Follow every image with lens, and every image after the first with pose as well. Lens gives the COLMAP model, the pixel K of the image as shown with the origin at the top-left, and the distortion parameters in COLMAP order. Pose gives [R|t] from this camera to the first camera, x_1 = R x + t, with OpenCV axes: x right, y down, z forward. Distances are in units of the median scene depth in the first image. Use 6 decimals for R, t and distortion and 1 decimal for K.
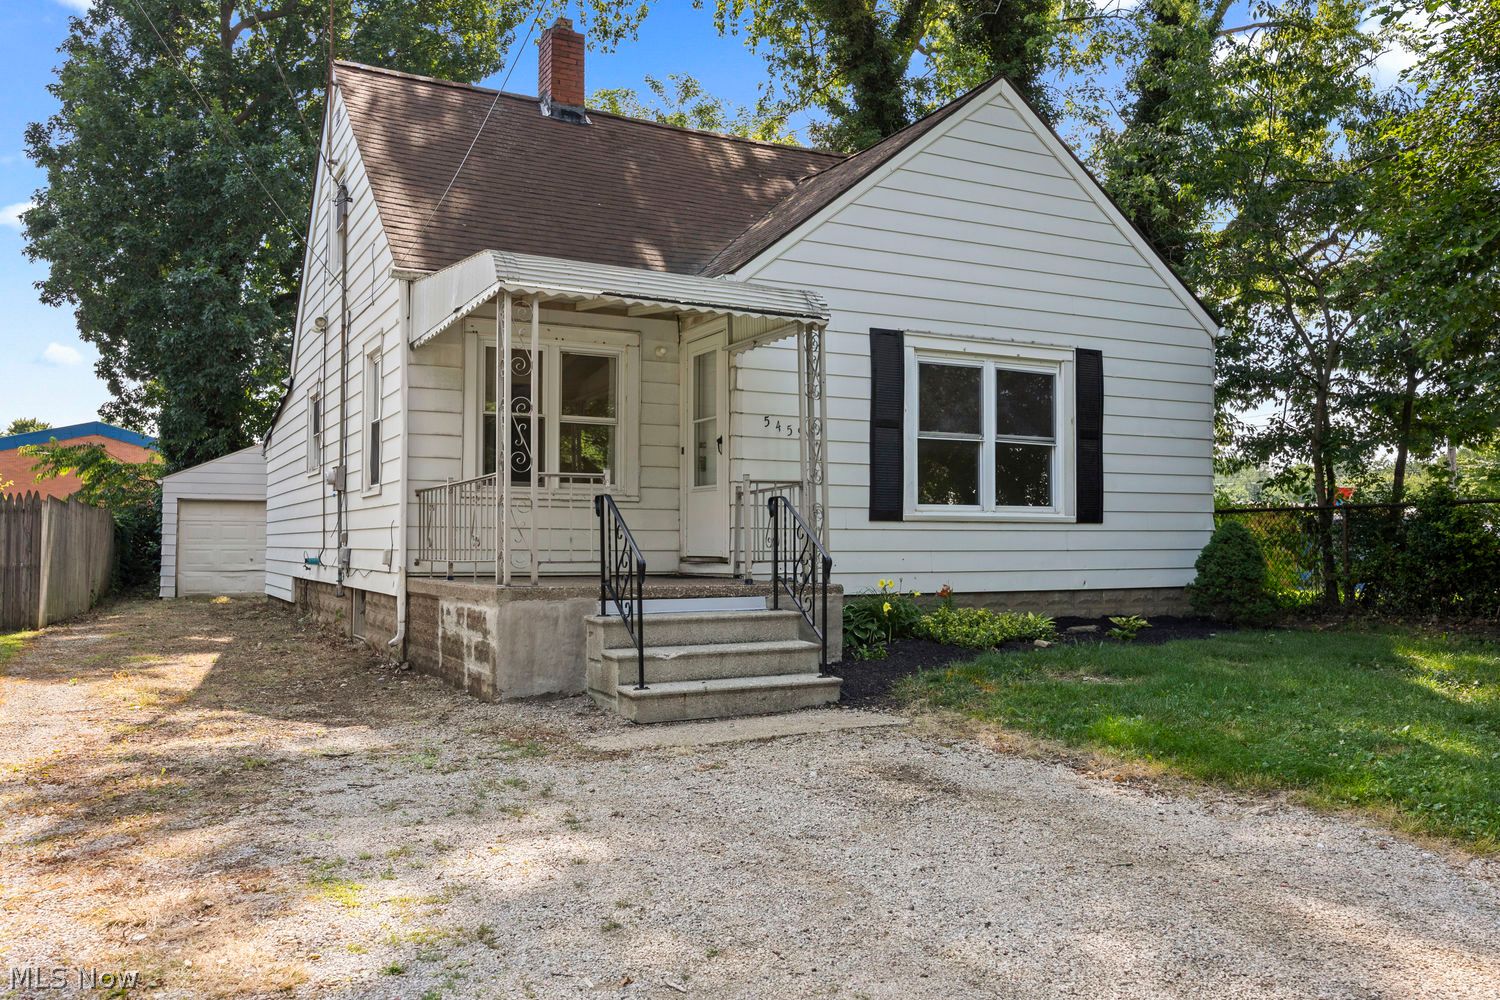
lens RADIAL K [[1196.7, 0, 750.0], [0, 1196.7, 500.0], [0, 0, 1]] dist [0.001067, 0.003023]
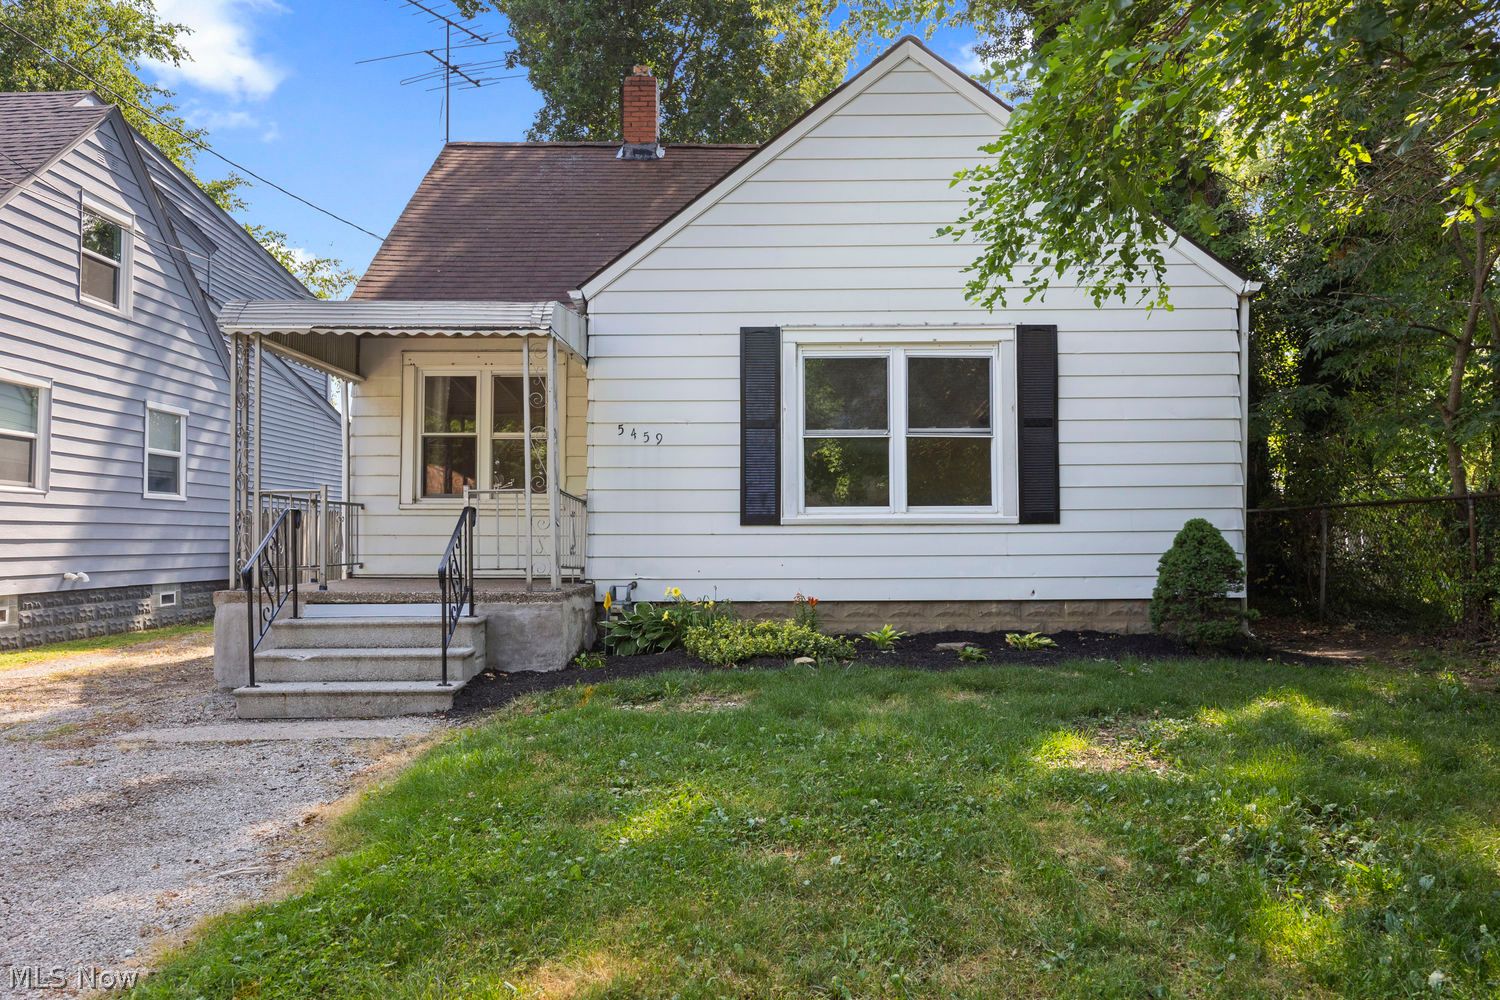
lens RADIAL K [[1097.9, 0, 749.3], [0, 1097.9, 487.4], [0, 0, 1]] dist [-0.004791, -0.000807]
pose [[0.881960, -0.026098, -0.470602, 0.517388], [0.022029, 0.999657, -0.014152, -0.000638], [0.470810, 0.002114, 0.882232, 0.212677]]
